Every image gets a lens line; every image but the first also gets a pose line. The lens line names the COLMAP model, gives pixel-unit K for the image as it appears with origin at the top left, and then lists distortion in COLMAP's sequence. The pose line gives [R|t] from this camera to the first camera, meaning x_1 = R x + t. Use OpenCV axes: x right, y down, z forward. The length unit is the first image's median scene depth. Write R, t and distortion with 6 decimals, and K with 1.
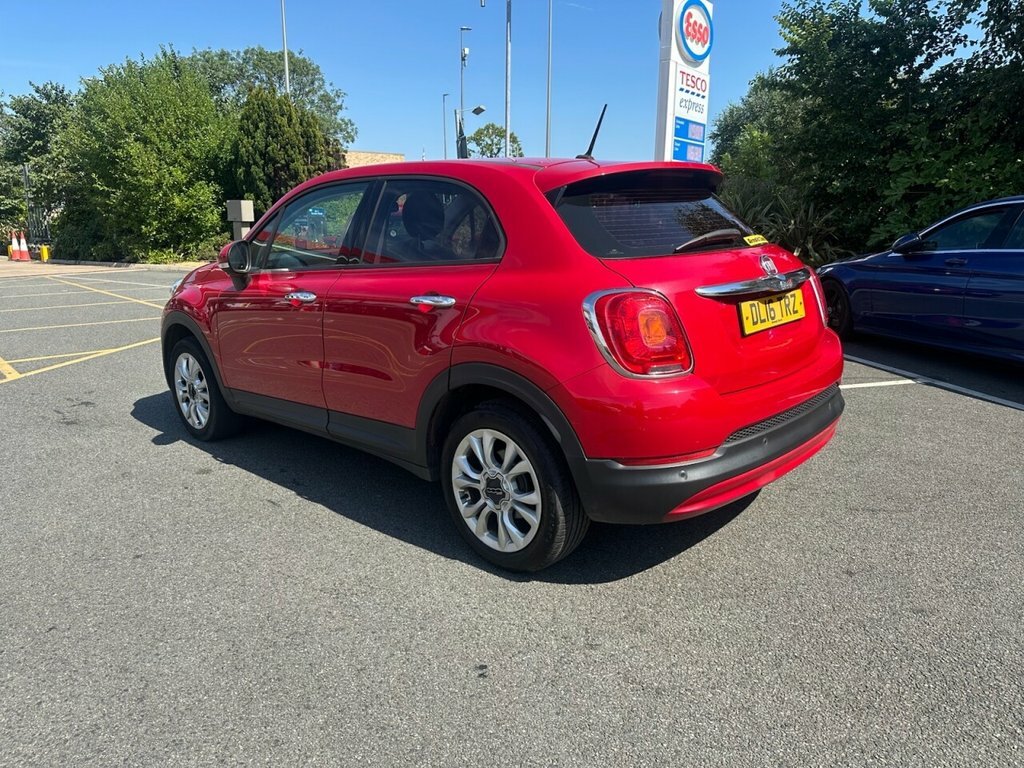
lens RADIAL K [[779.4, 0, 512.0], [0, 779.4, 384.0], [0, 0, 1]] dist [0.034674, -0.009477]
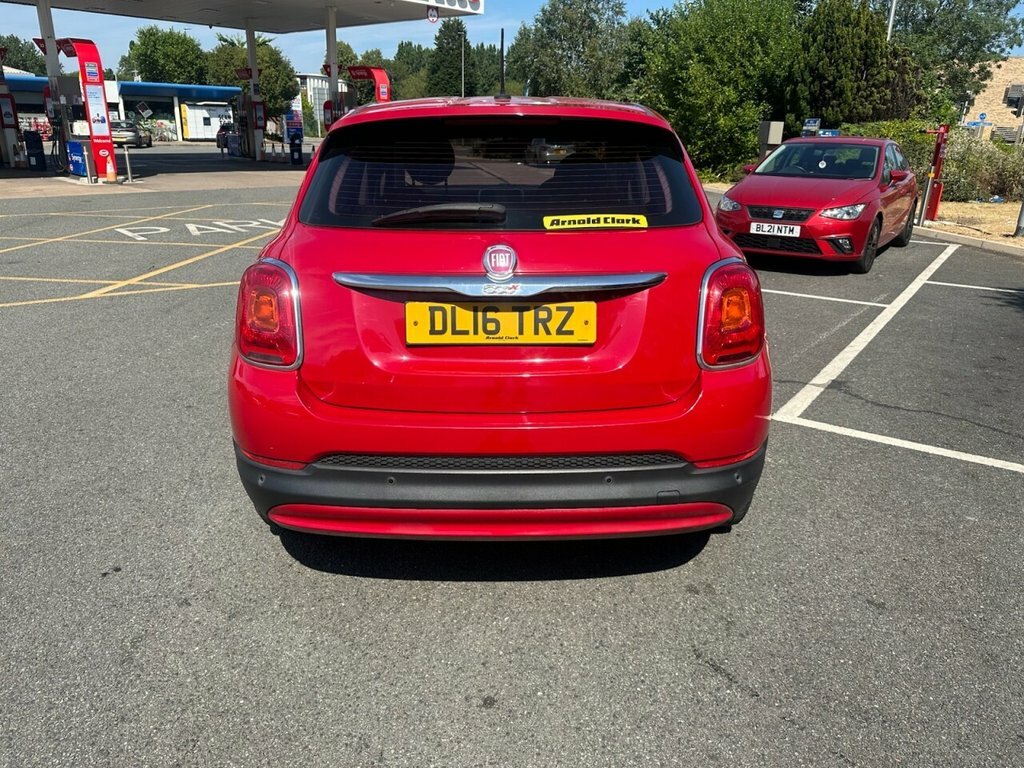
lens RADIAL K [[782.0, 0, 512.0], [0, 782.0, 384.0], [0, 0, 1]] dist [0.008696, -0.010581]
pose [[0.659721, 0.256888, -0.706241, 0.194679], [-0.182623, 0.966393, 0.180922, -0.038567], [0.728984, 0.009618, 0.684464, 0.114552]]
